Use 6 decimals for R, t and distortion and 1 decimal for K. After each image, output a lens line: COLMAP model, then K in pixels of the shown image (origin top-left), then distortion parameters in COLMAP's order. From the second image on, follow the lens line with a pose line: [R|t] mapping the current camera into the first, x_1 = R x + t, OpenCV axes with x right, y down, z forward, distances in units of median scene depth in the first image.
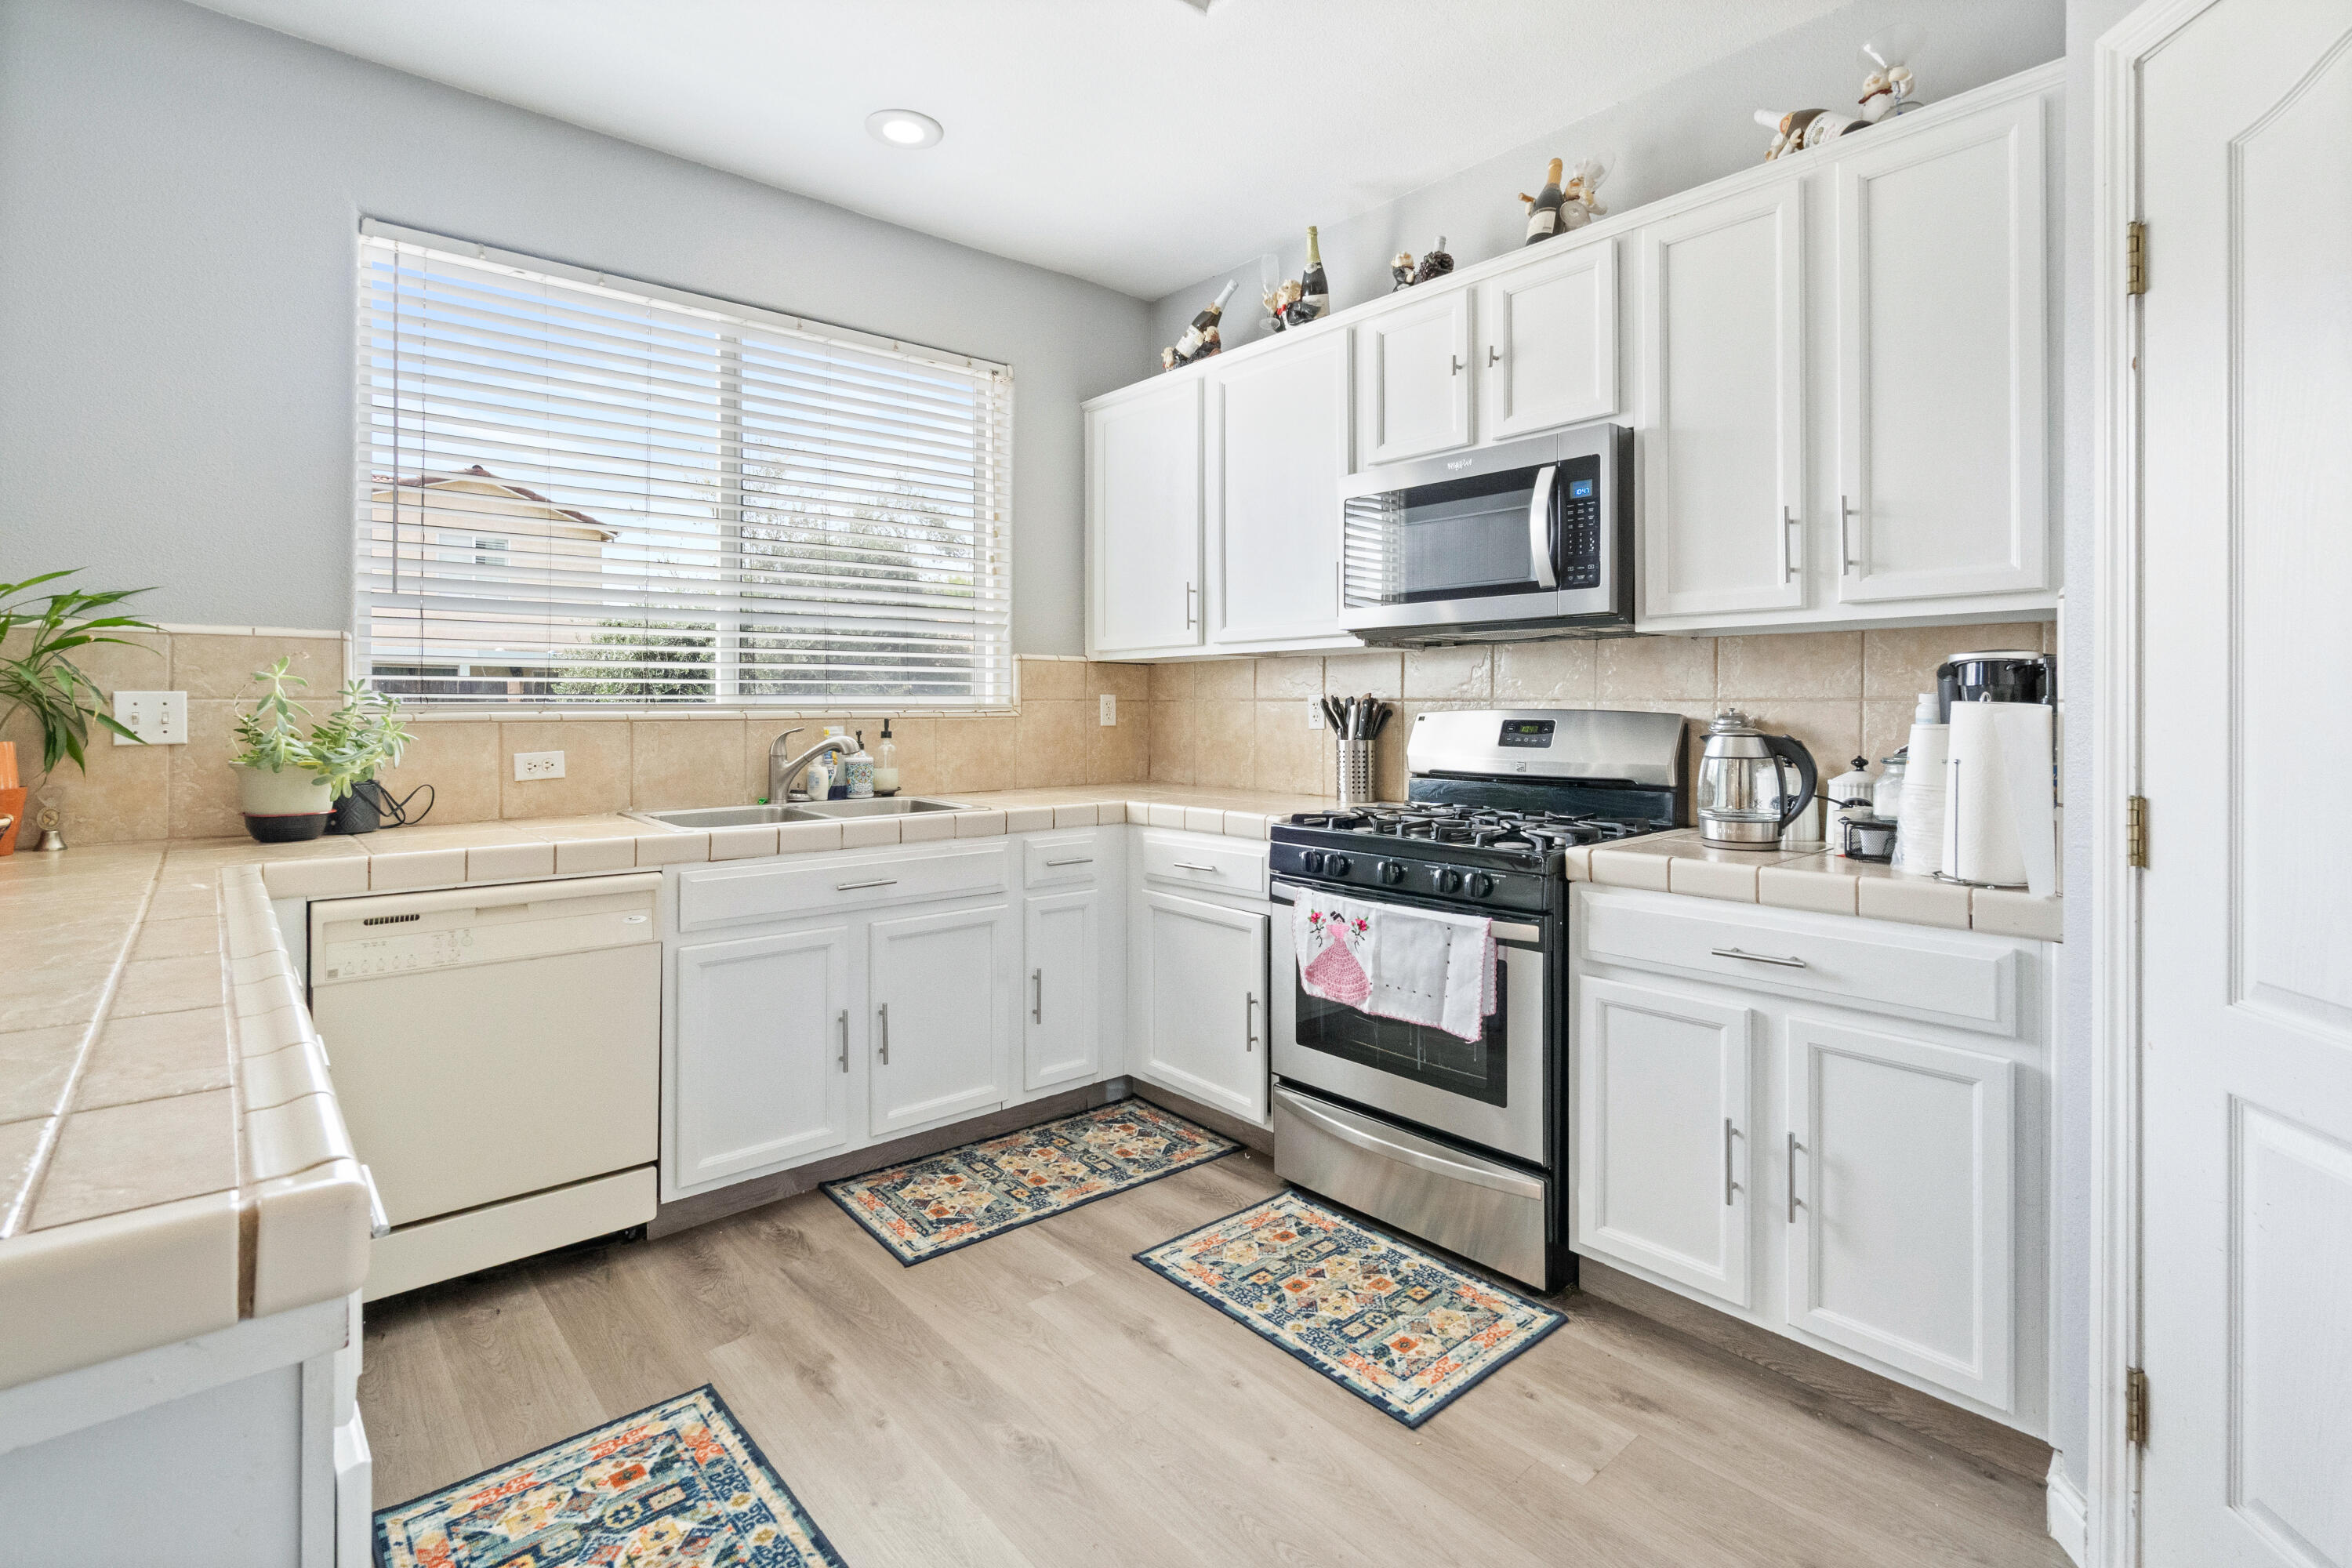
lens RADIAL K [[1106.4, 0, 1172.2], [0, 1106.4, 709.1], [0, 0, 1]] dist [-0.000046, -0.000236]
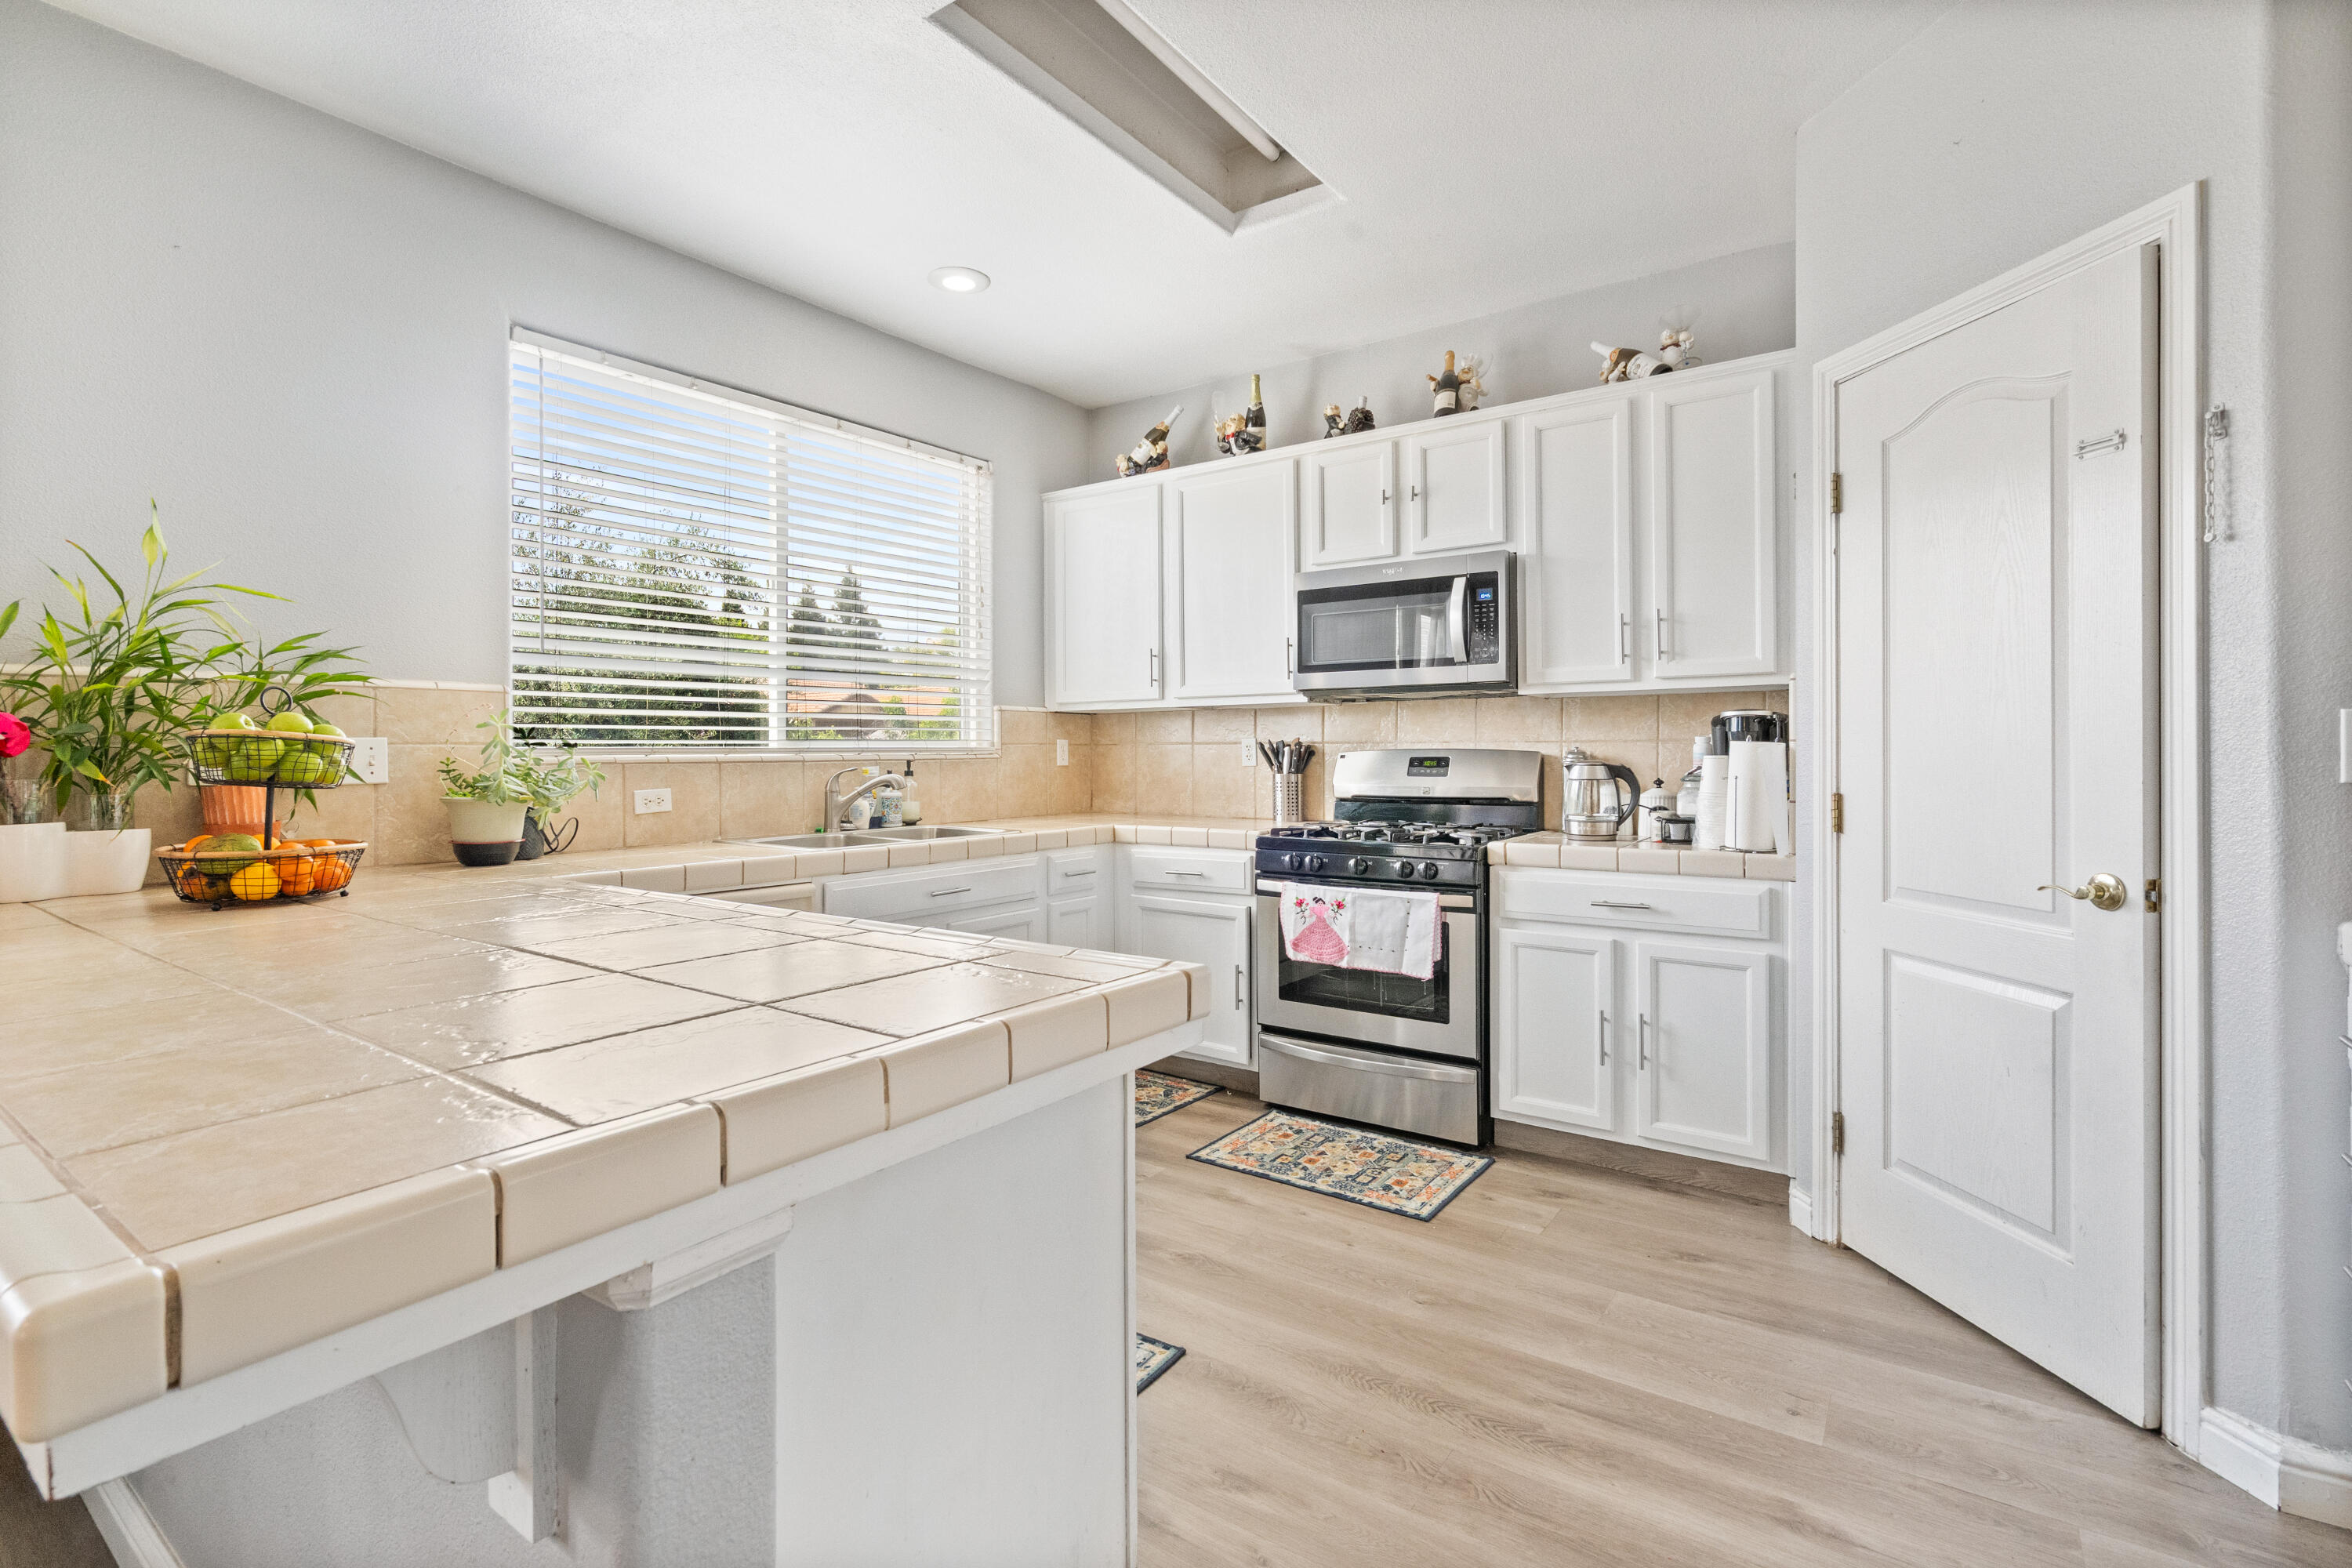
lens RADIAL K [[1083.6, 0, 1183.0], [0, 1083.6, 757.7], [0, 0, 1]] dist [-0.000029, 0.000280]
pose [[0.972229, -0.006392, 0.233944, -0.334146], [0.005724, 0.999977, 0.003536, 0.005187], [-0.233961, -0.002099, 0.972244, -0.270120]]
